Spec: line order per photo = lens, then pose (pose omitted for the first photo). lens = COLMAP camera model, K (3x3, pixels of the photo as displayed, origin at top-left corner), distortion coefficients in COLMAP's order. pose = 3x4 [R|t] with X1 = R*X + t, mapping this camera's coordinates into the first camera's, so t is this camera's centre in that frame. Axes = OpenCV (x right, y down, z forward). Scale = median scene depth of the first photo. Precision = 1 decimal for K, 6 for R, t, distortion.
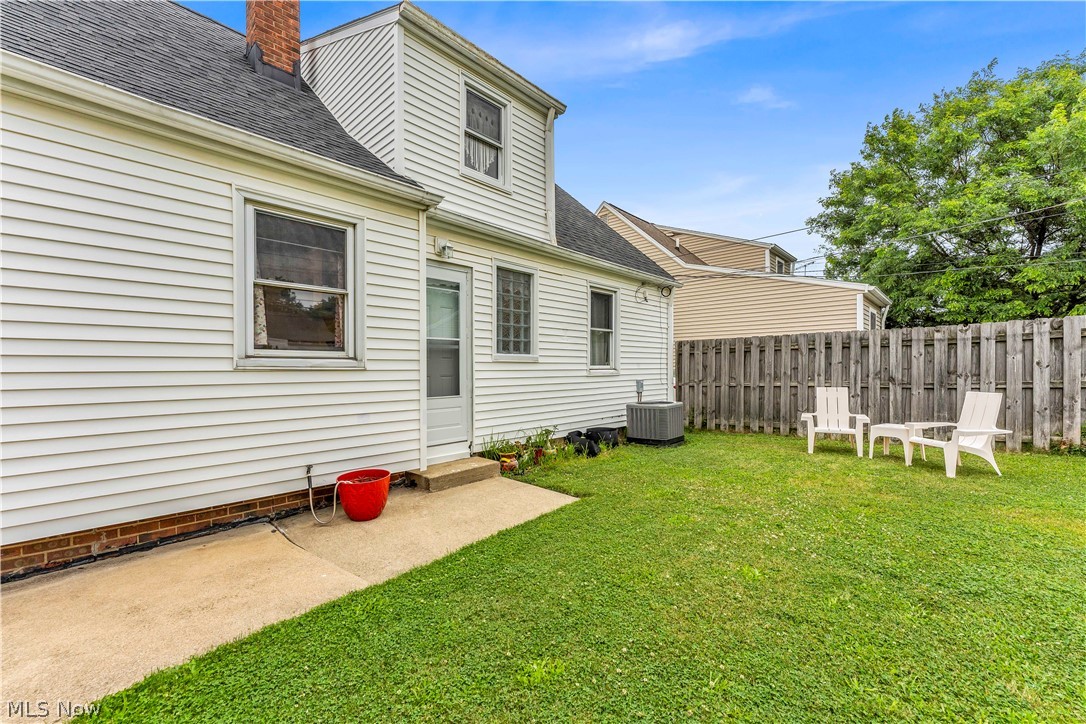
lens RADIAL K [[436.6, 0, 543.0], [0, 436.6, 362.0], [0, 0, 1]] dist [-0.000490, -0.000033]
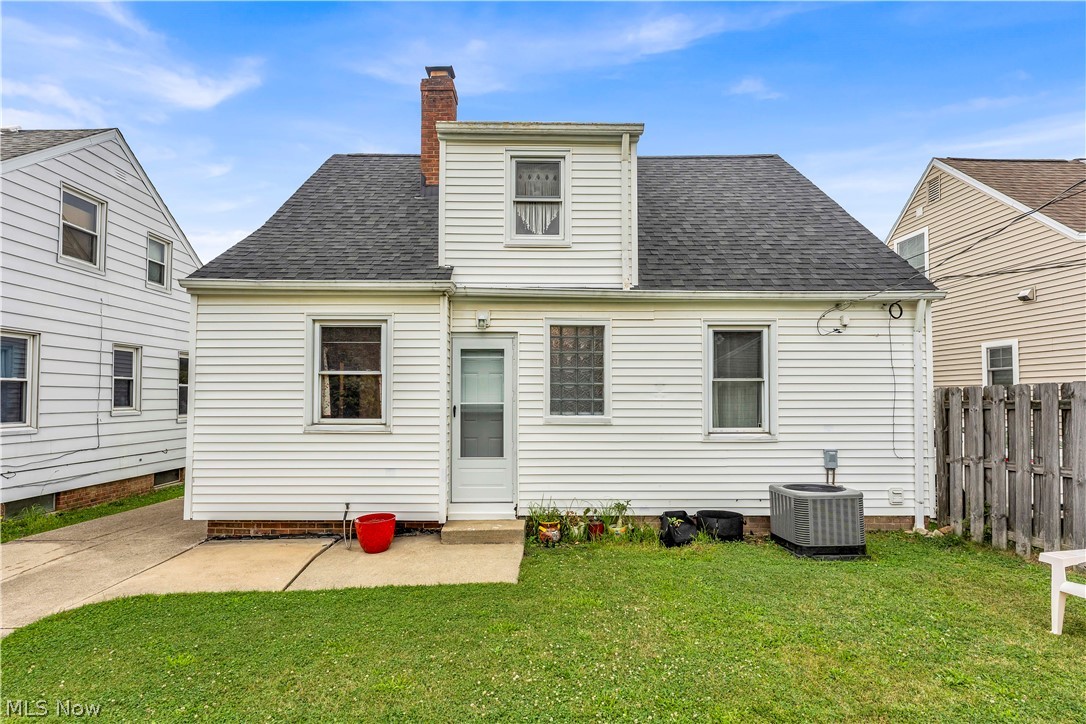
lens RADIAL K [[515.4, 0, 542.2], [0, 515.4, 370.5], [0, 0, 1]] dist [0.000510, -0.000099]
pose [[0.703333, -0.031721, -0.710152, 0.729462], [0.004215, 0.999172, -0.040457, -0.077351], [0.710848, 0.025461, 0.702885, 0.194741]]
